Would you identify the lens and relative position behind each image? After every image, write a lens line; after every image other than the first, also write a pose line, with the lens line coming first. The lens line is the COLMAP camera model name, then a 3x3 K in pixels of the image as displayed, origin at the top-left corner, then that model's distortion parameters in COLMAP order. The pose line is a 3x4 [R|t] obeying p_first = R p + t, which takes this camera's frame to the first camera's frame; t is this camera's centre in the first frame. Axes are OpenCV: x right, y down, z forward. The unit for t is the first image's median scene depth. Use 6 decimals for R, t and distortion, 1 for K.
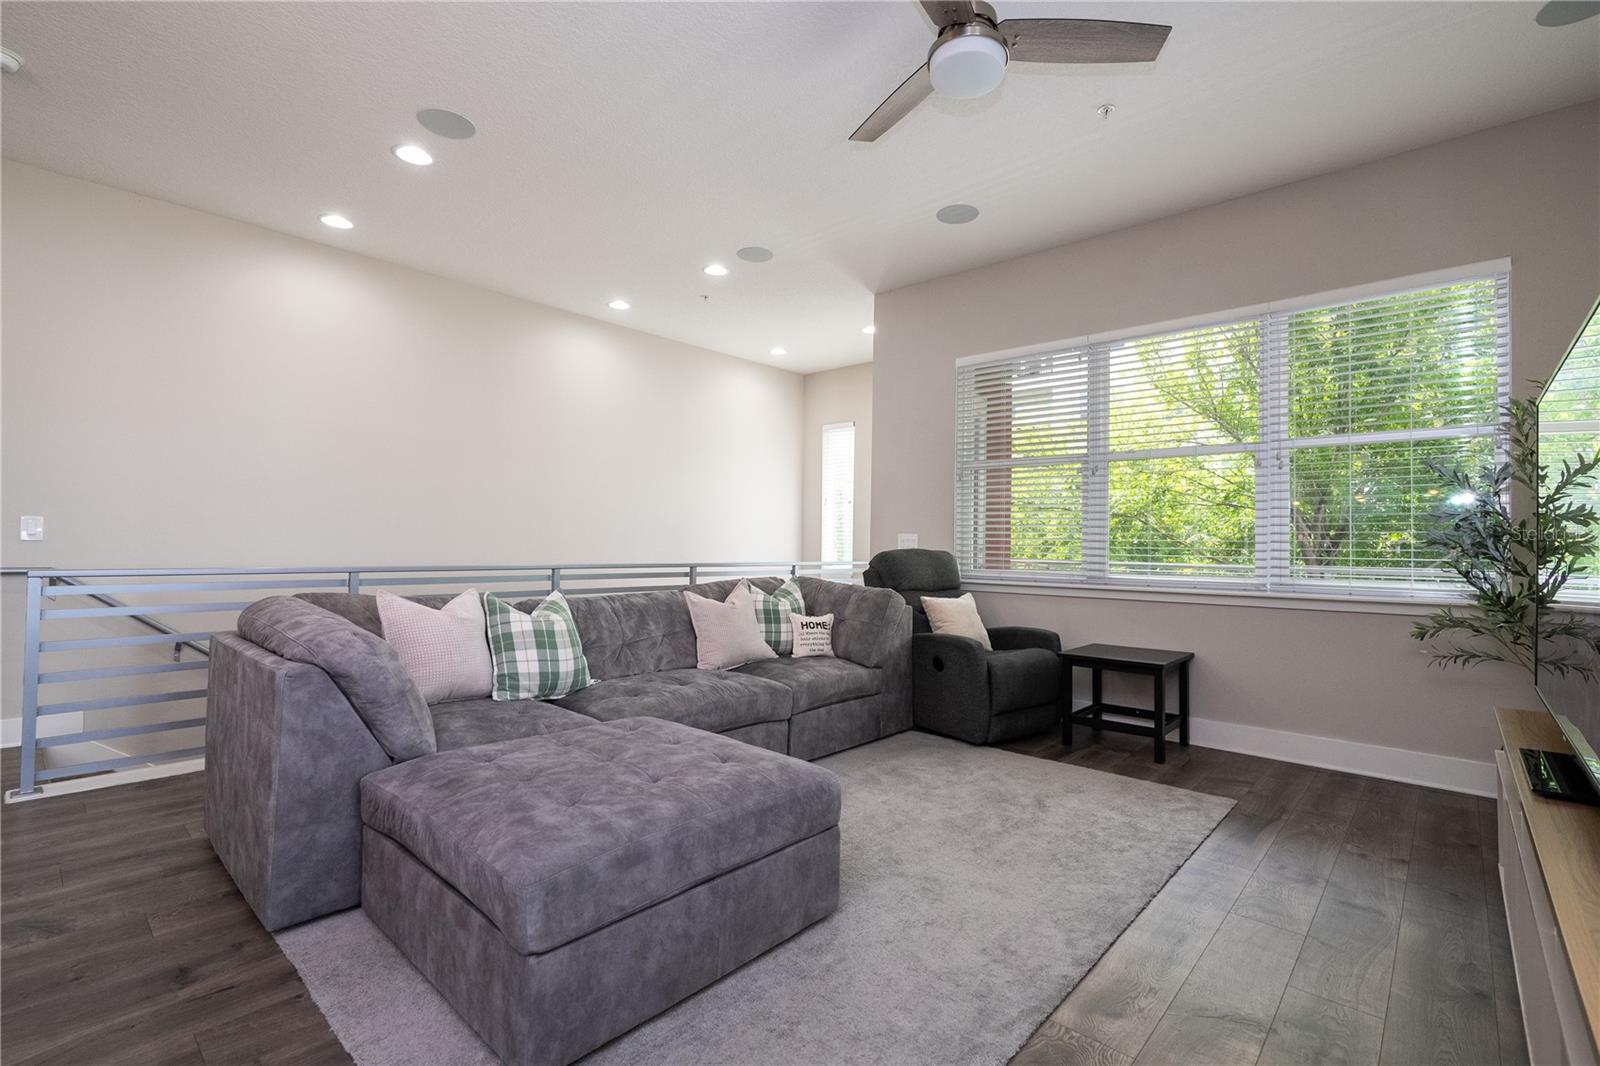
lens RADIAL K [[721.7, 0, 808.3], [0, 721.7, 529.3], [0, 0, 1]] dist [-0.000703, -0.000036]
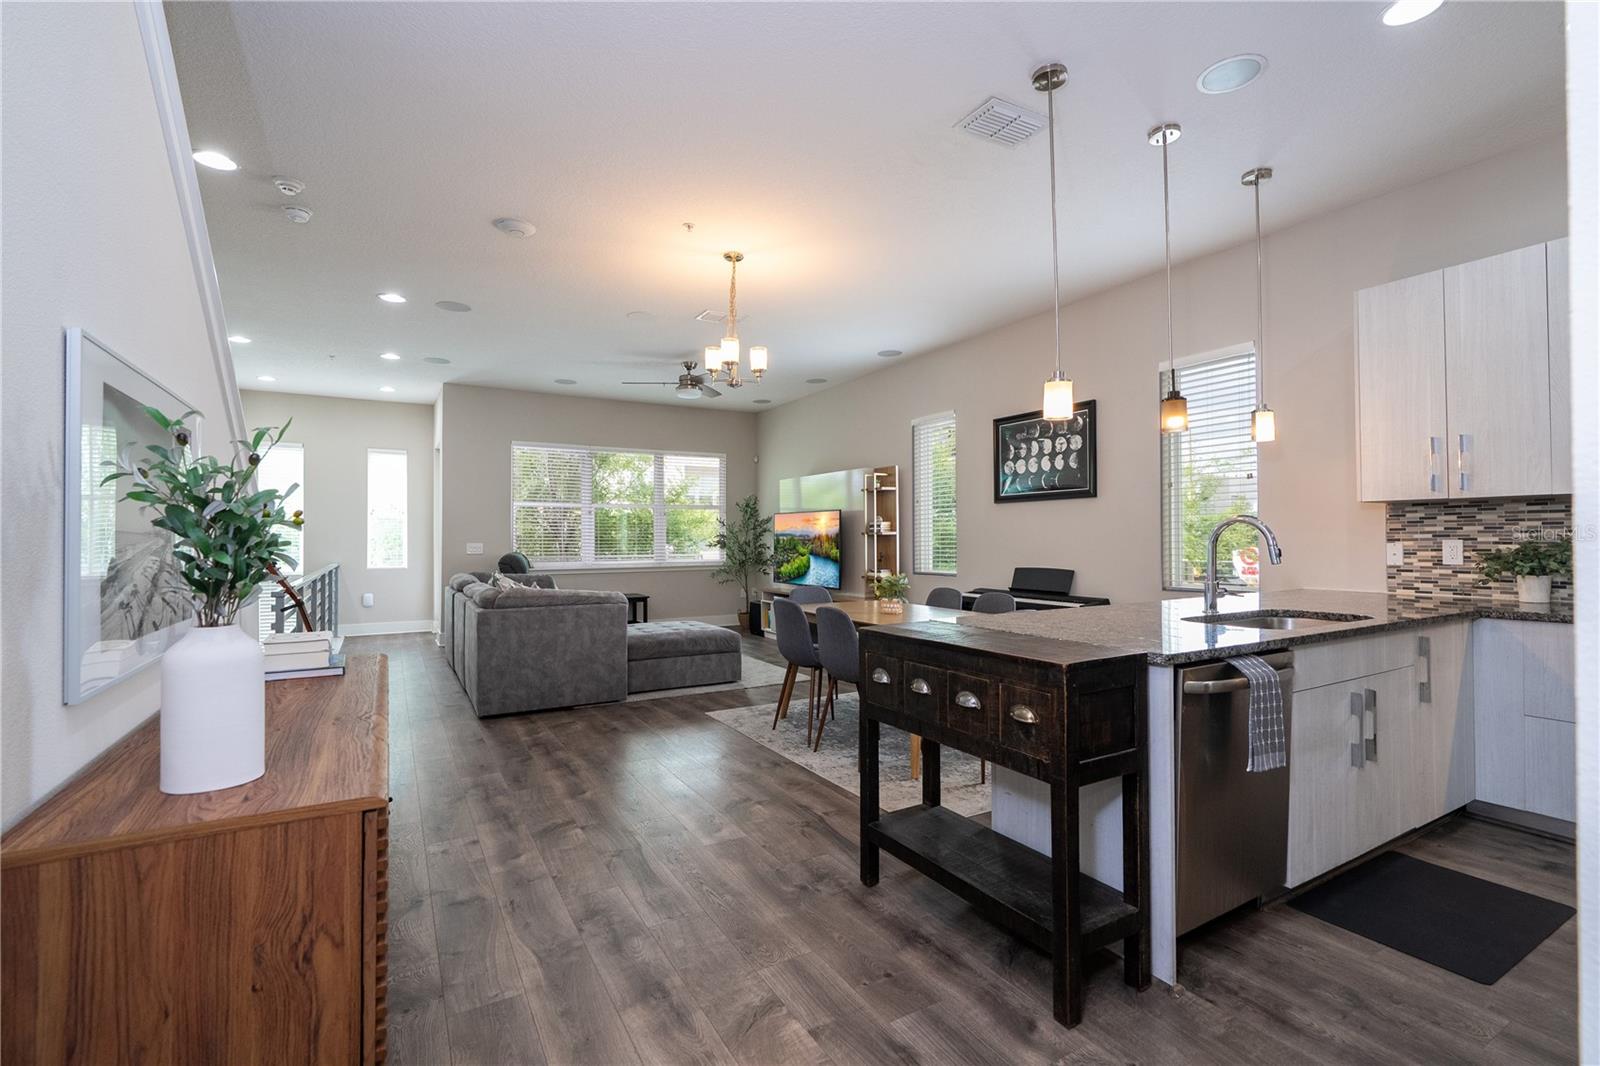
lens RADIAL K [[721.7, 0, 808.3], [0, 721.7, 529.3], [0, 0, 1]] dist [-0.000703, -0.000036]
pose [[0.306120, -0.001326, 0.951992, -1.874872], [-0.012779, 0.999903, 0.005502, -0.070205], [-0.951907, -0.013850, 0.306073, -0.300482]]
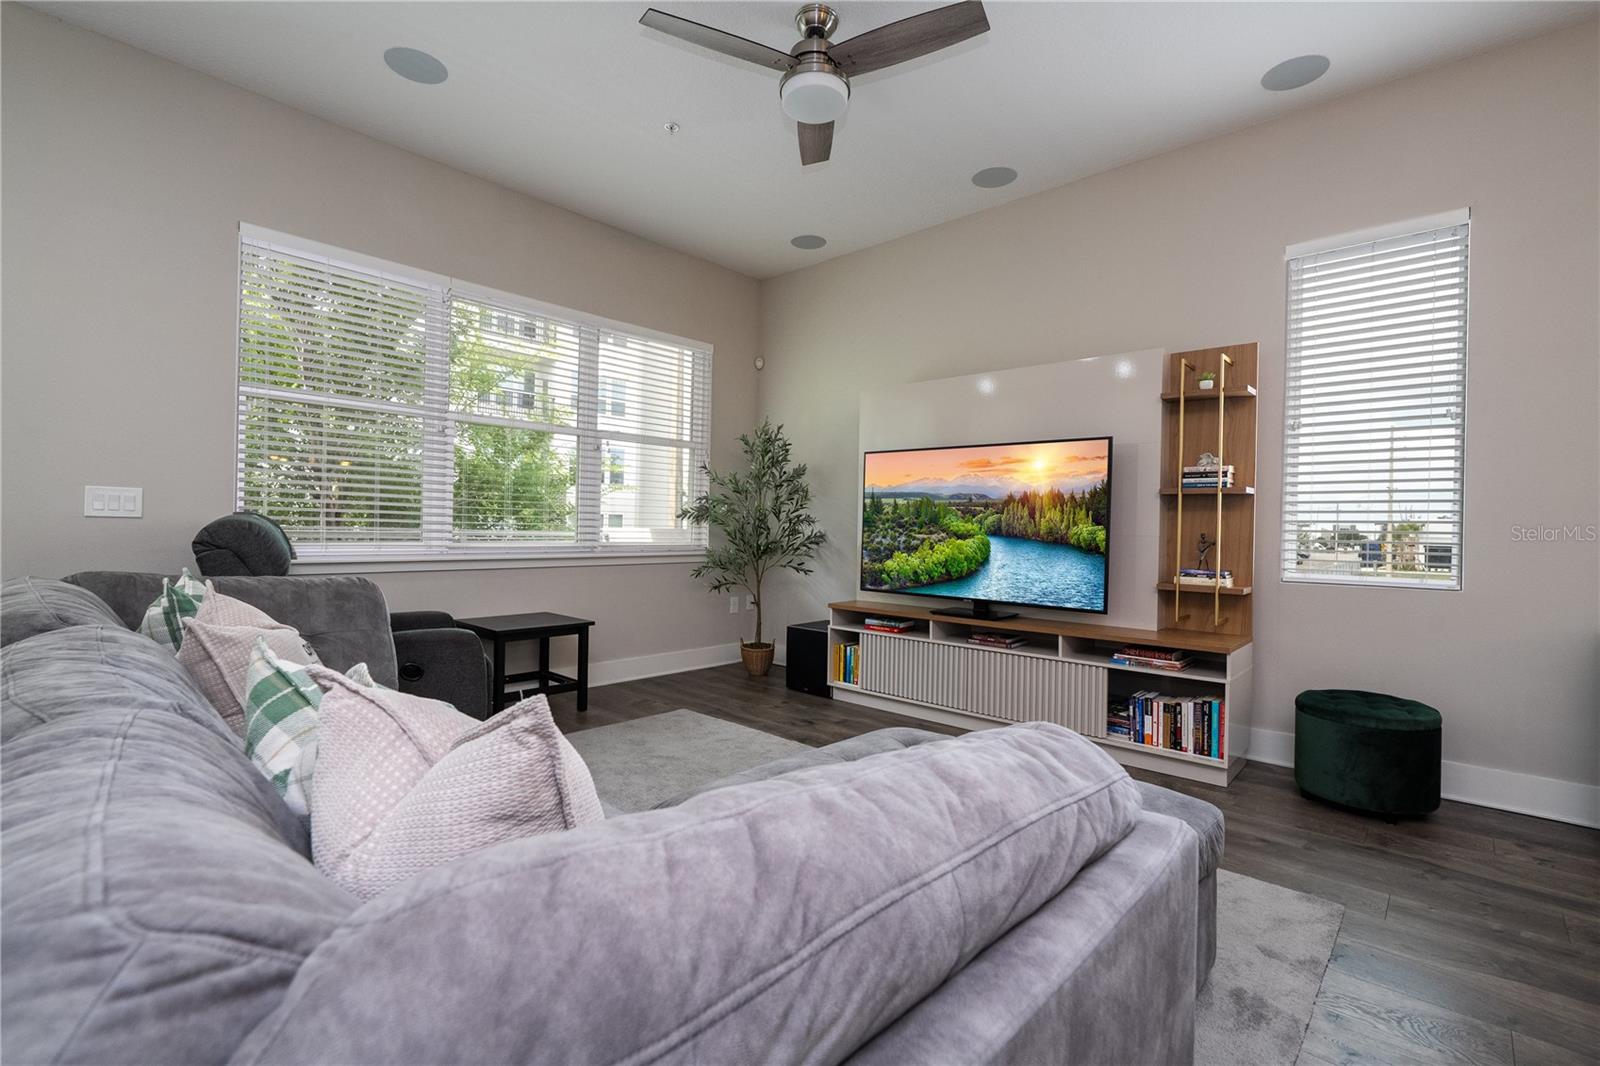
lens RADIAL K [[717.4, 0, 812.7], [0, 717.4, 529.7], [0, 0, 1]] dist [-0.000215, 0.000116]
pose [[0.007766, -0.017281, 0.999821, -0.684986], [-0.041775, 0.998972, 0.017591, 0.011796], [-0.999097, -0.041904, 0.007036, 0.727918]]
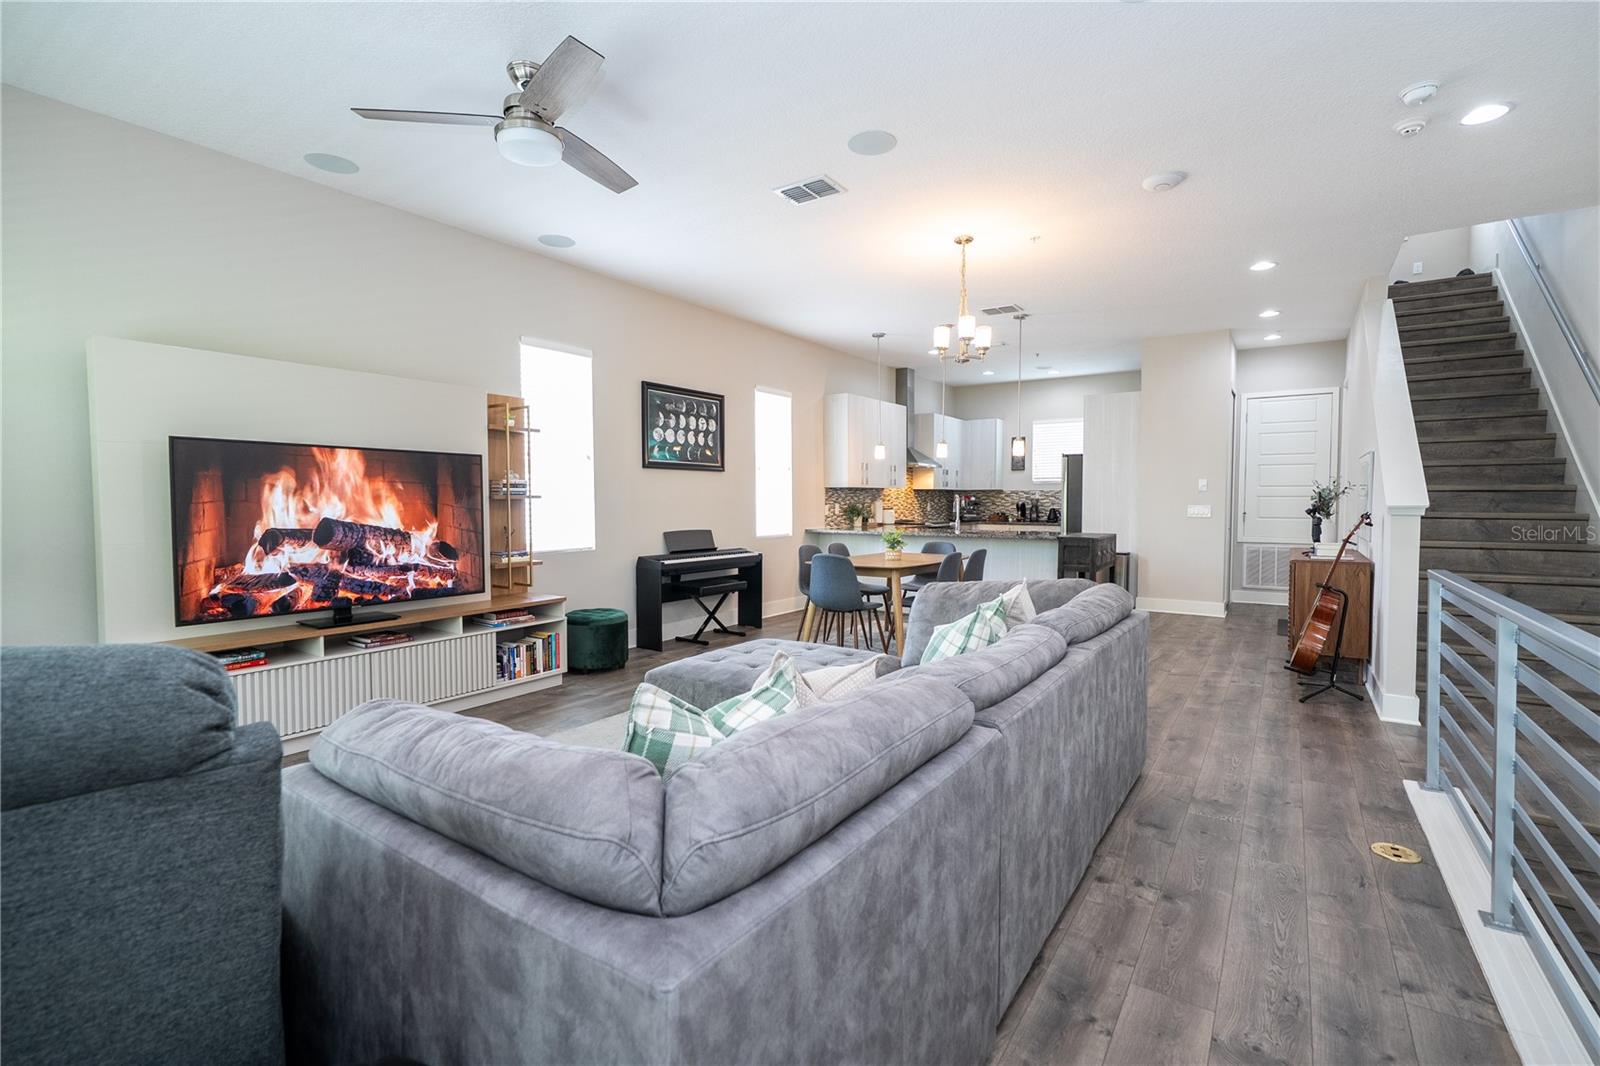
lens RADIAL K [[717.4, 0, 812.7], [0, 717.4, 529.7], [0, 0, 1]] dist [-0.000215, 0.000116]
pose [[-0.990179, -0.001531, -0.139795, -0.064515], [-0.003851, 0.999859, 0.016321, -0.007481], [0.139750, 0.016699, -0.990046, 1.720541]]
